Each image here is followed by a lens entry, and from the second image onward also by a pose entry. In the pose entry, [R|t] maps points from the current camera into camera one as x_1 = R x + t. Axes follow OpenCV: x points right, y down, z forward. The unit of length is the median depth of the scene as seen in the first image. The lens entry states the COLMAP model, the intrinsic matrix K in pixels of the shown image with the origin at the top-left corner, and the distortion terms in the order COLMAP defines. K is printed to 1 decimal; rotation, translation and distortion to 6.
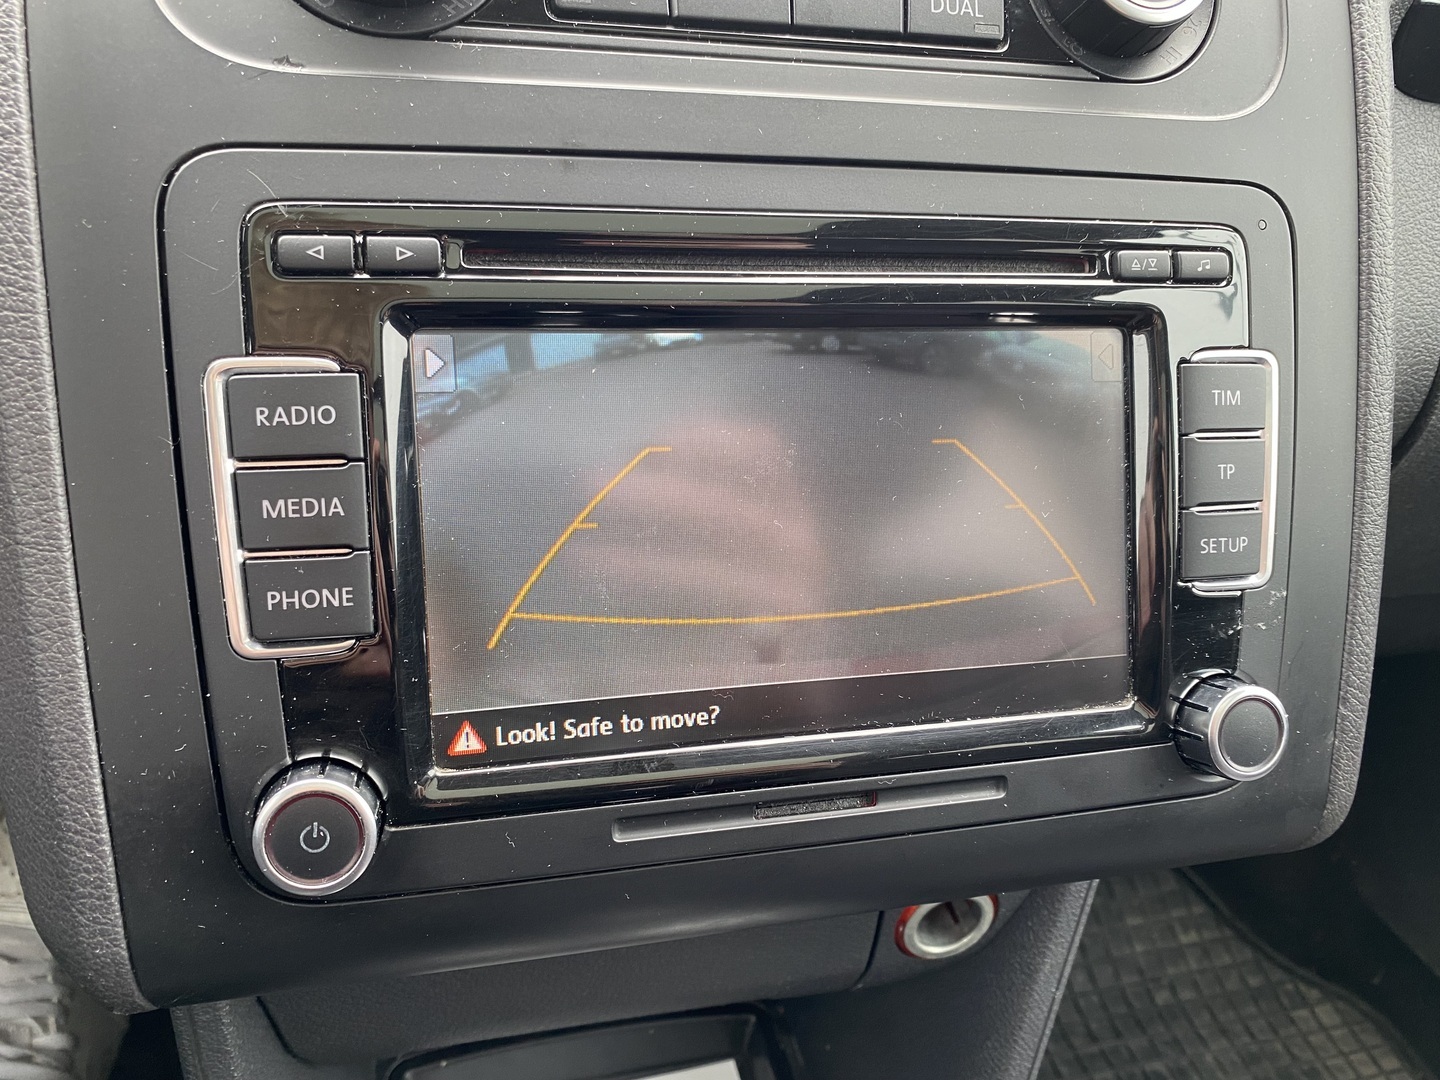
lens RADIAL K [[1098.0, 0, 720.0], [0, 1098.0, 540.0], [0, 0, 1]] dist [0.000727, 0.007349]
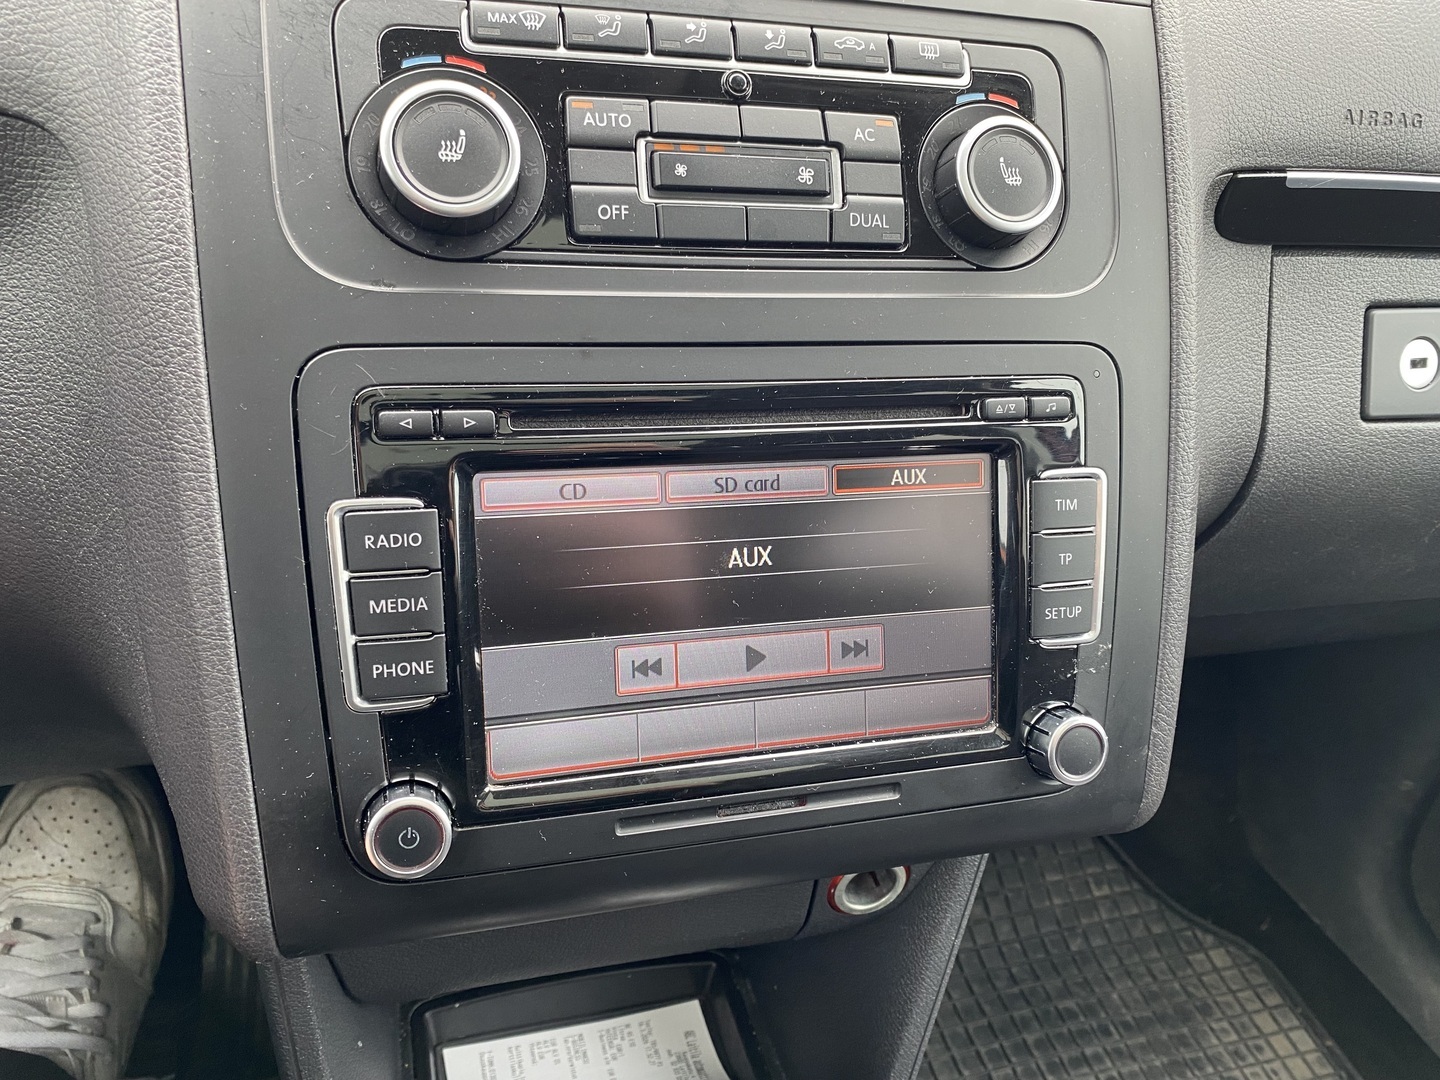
lens RADIAL K [[1089.8, 0, 724.4], [0, 1089.8, 539.6], [0, 0, 1]] dist [0.069066, -0.115221]
pose [[0.999192, 0.002407, 0.040110, -0.015746], [-0.003887, 0.999313, 0.036847, -0.143413], [-0.039994, -0.036973, 0.998516, -0.358034]]
